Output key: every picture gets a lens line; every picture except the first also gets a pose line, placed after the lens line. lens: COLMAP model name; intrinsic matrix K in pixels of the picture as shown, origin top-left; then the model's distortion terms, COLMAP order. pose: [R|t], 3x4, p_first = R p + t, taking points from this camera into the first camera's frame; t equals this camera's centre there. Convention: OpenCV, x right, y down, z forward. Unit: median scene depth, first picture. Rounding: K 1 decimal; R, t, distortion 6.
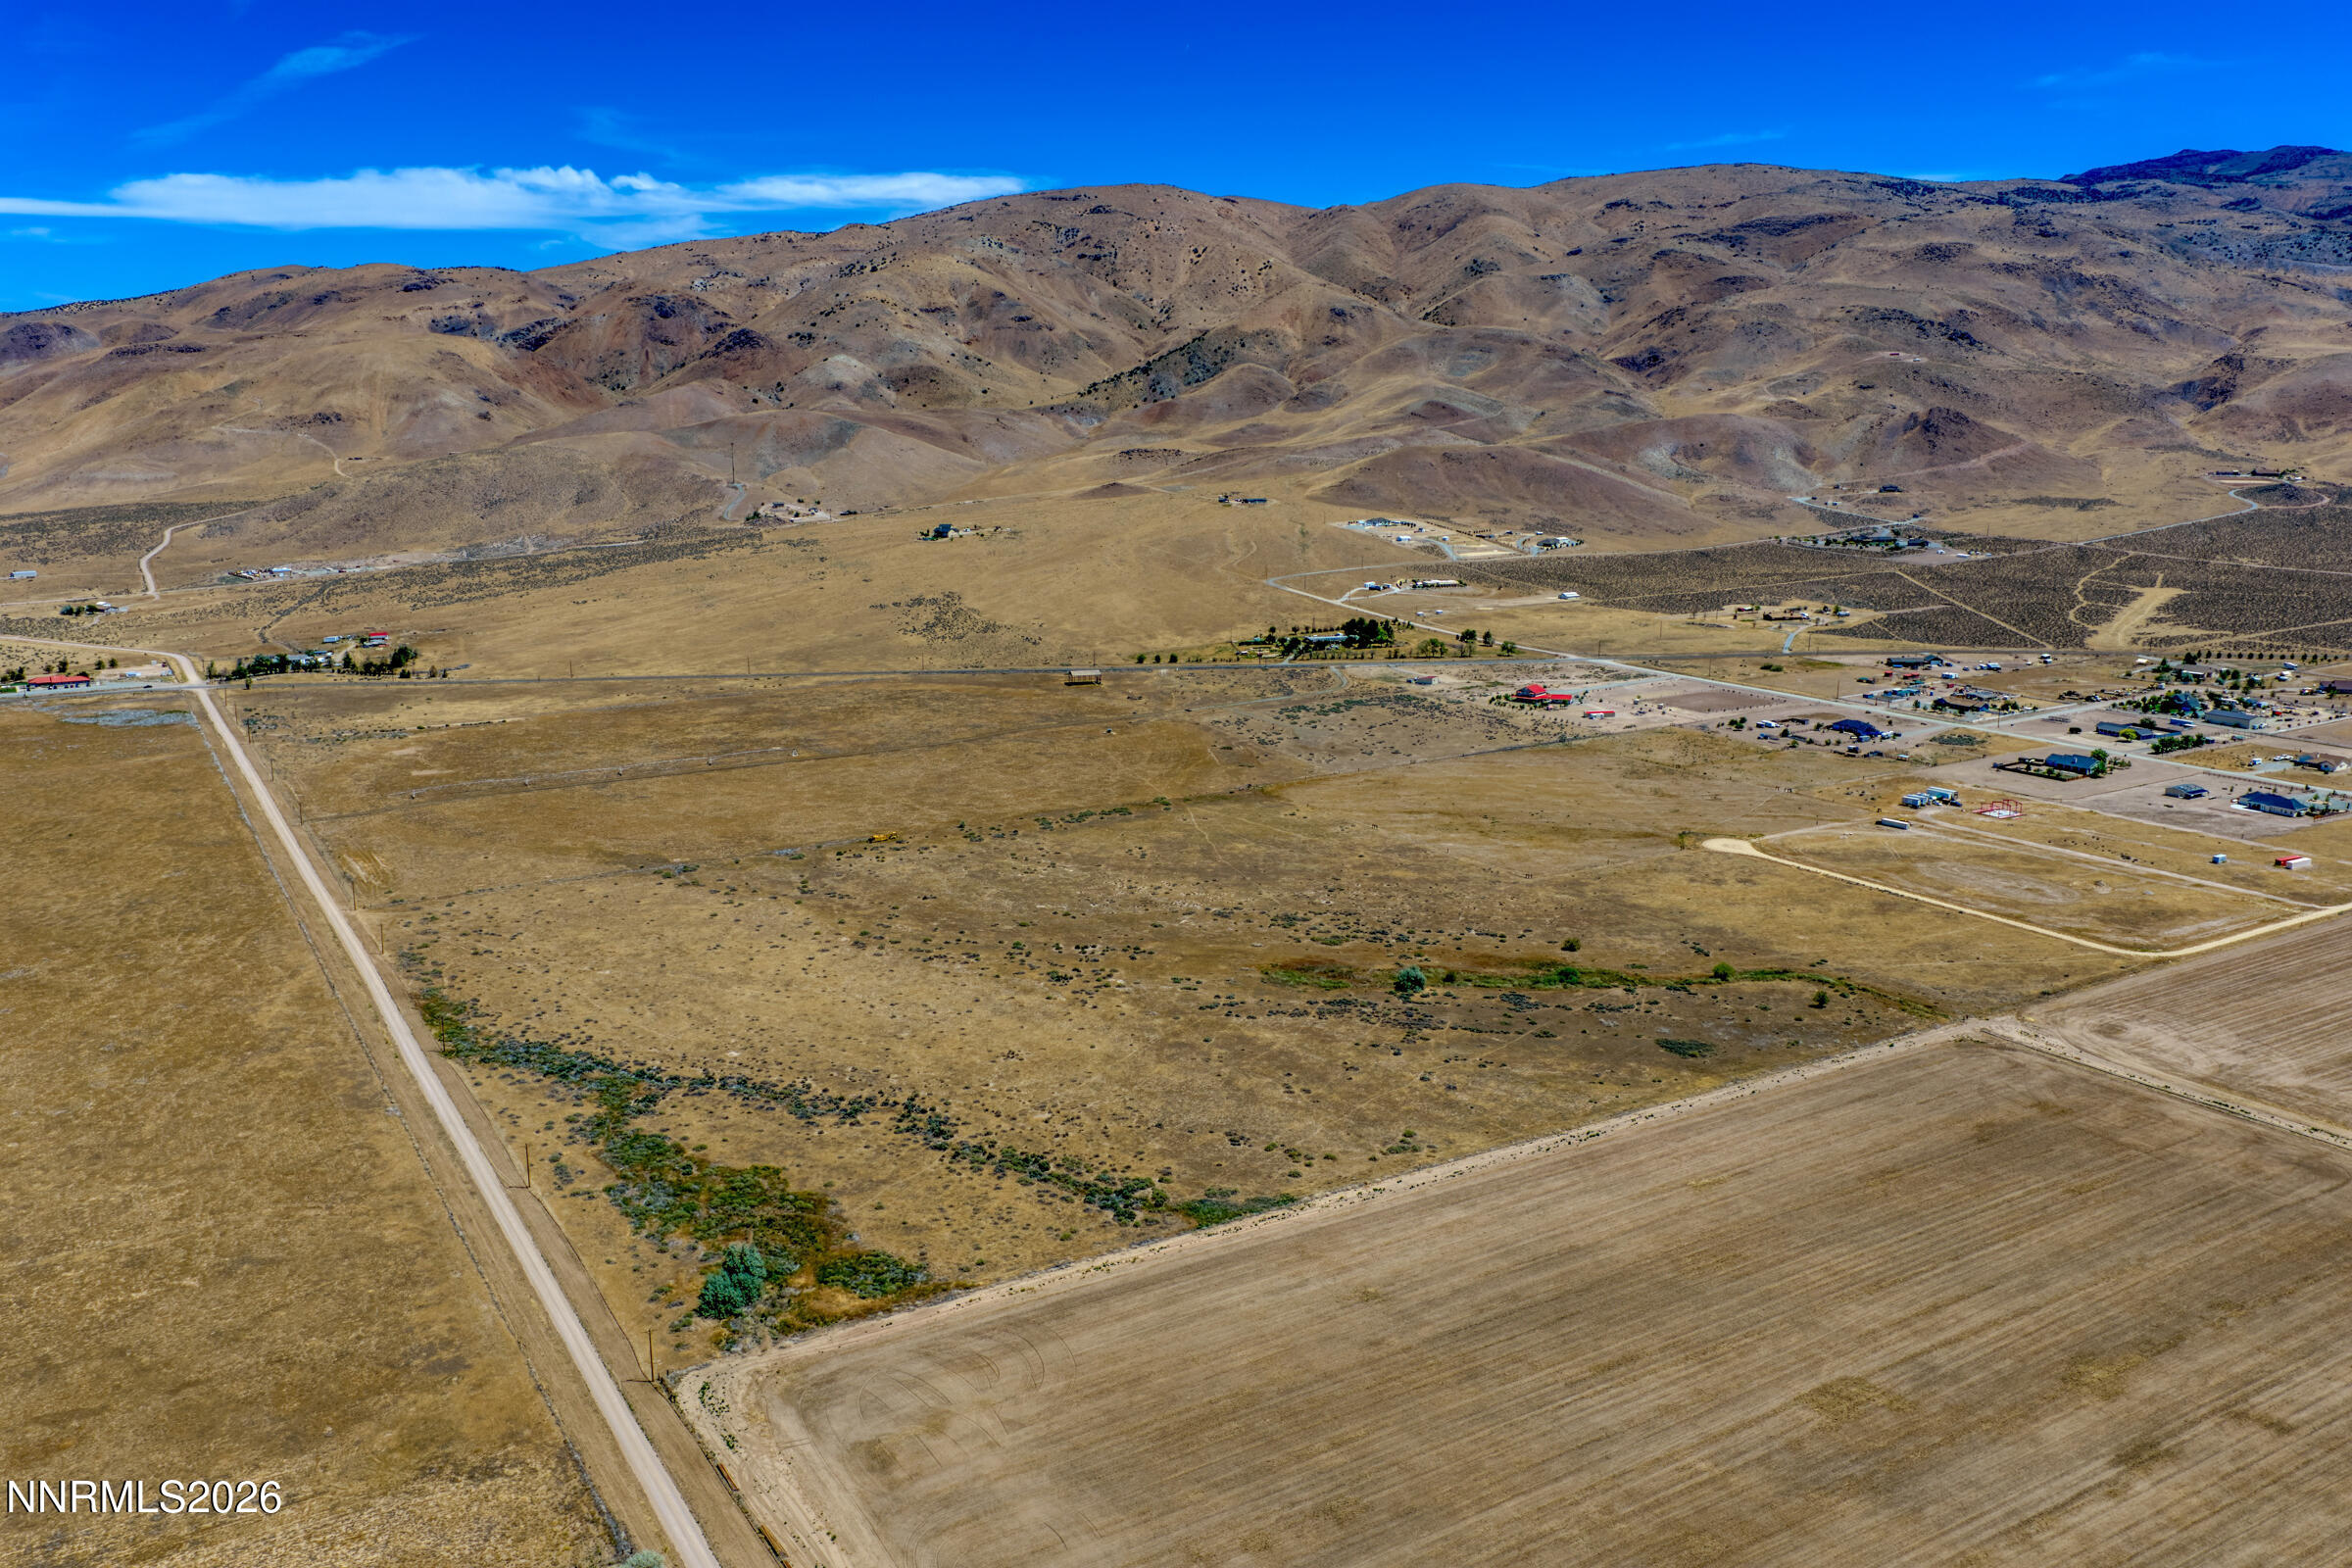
lens RADIAL K [[1907.7, 0, 1183.1], [0, 1907.7, 818.0], [0, 0, 1]] dist [0.057707, -0.096843]
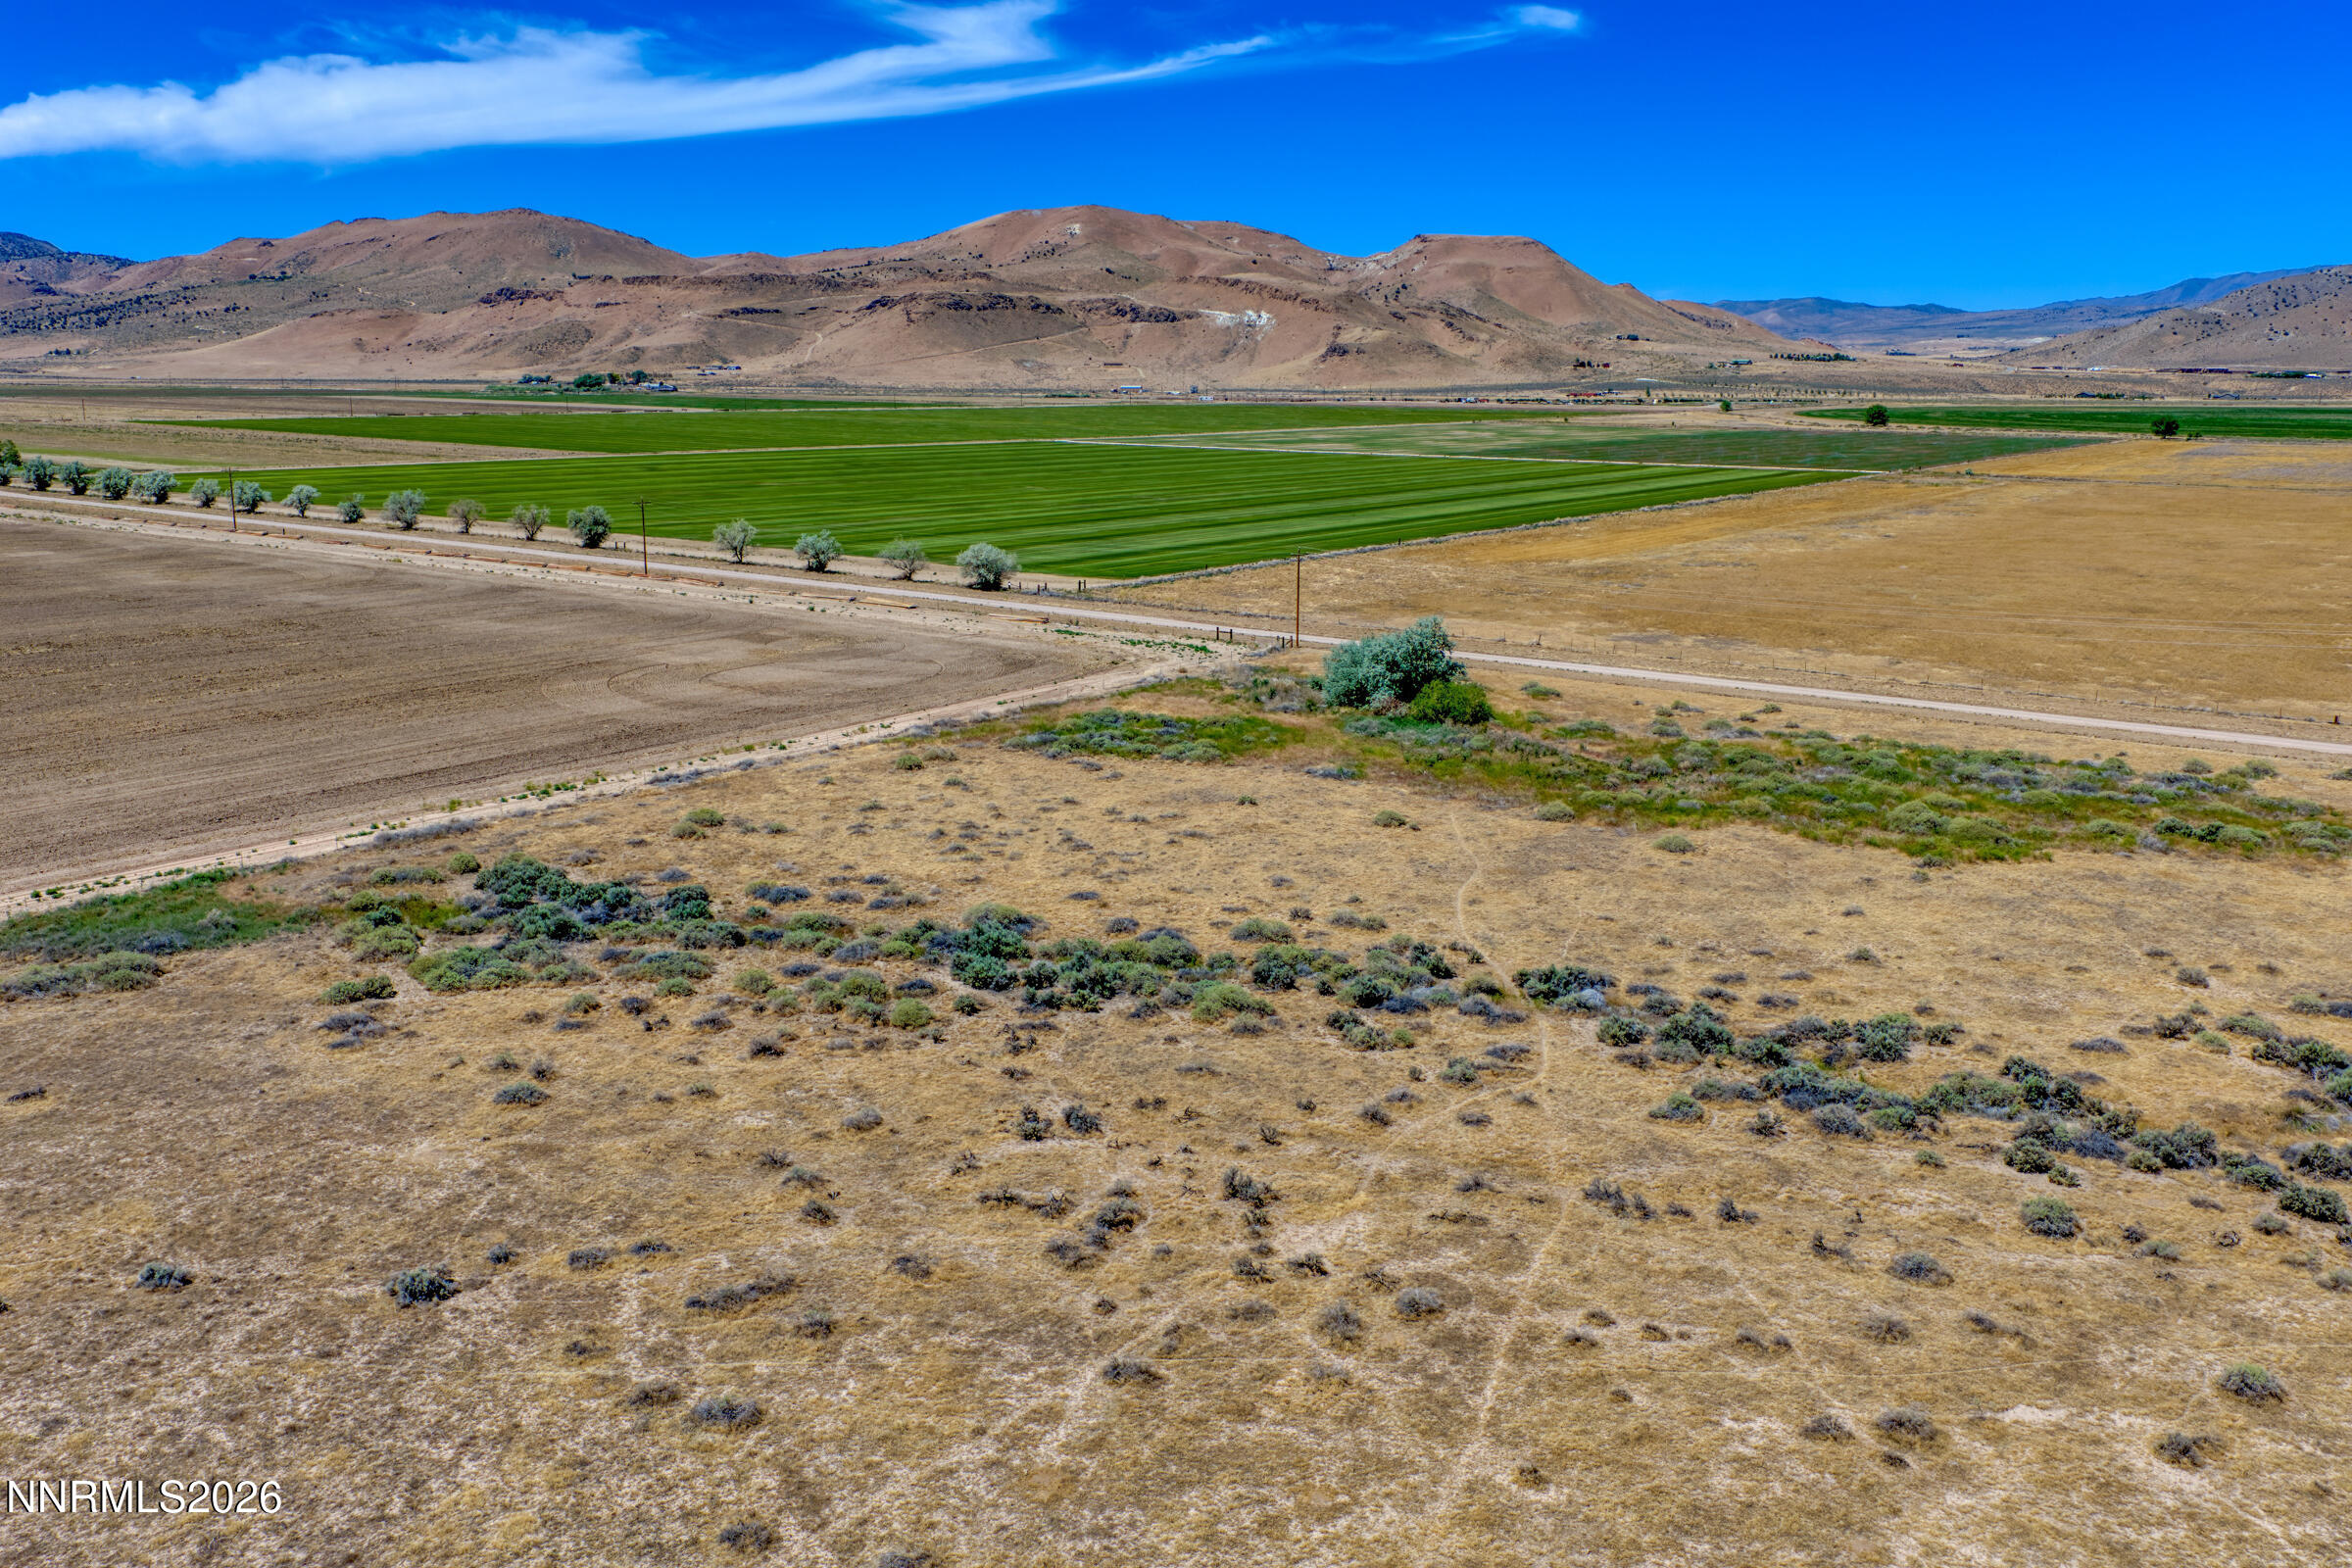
lens RADIAL K [[1907.7, 0, 1183.1], [0, 1907.7, 818.0], [0, 0, 1]] dist [0.057707, -0.096843]
pose [[-0.921073, 0.088822, -0.379125, -0.009785], [-0.089644, 0.899116, 0.428433, 0.050335], [0.378931, 0.428605, -0.820189, 0.807646]]
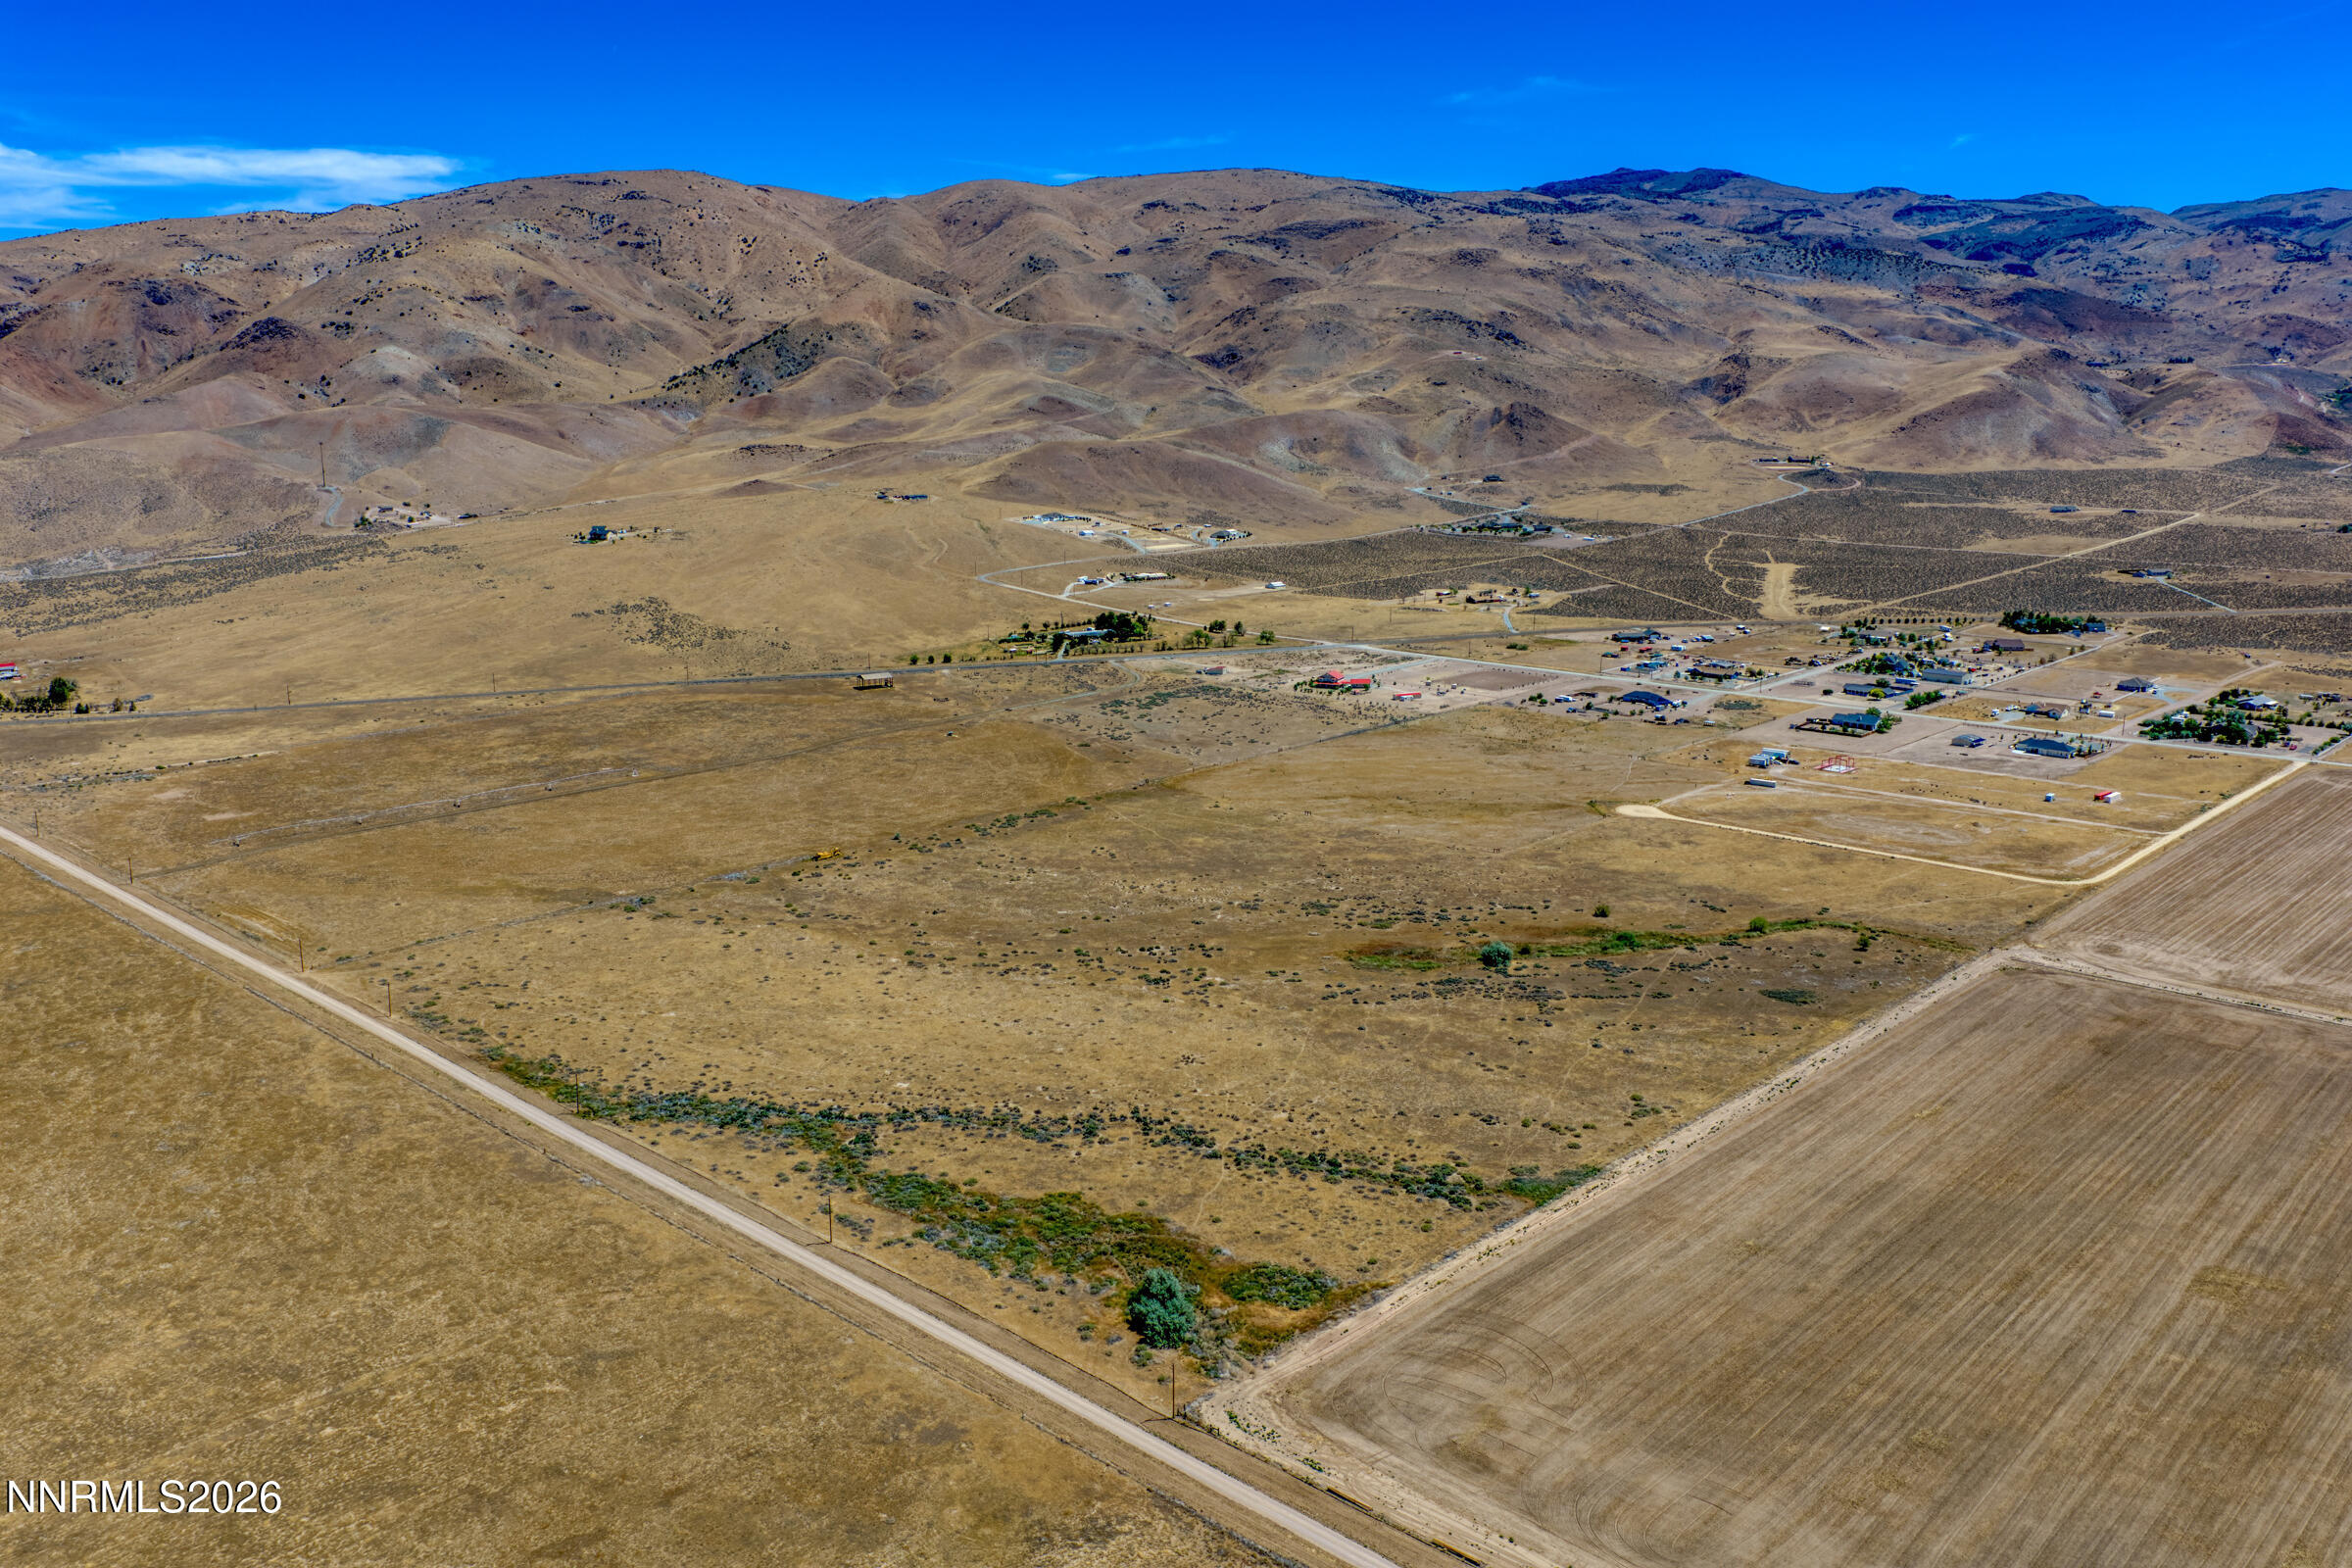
lens RADIAL K [[1907.7, 0, 1183.1], [0, 1907.7, 818.0], [0, 0, 1]] dist [0.057707, -0.096843]
pose [[0.964183, -0.058844, 0.258630, -0.272332], [0.058237, 0.998253, 0.010016, -0.008457], [-0.258767, 0.005405, 0.965925, 0.038411]]
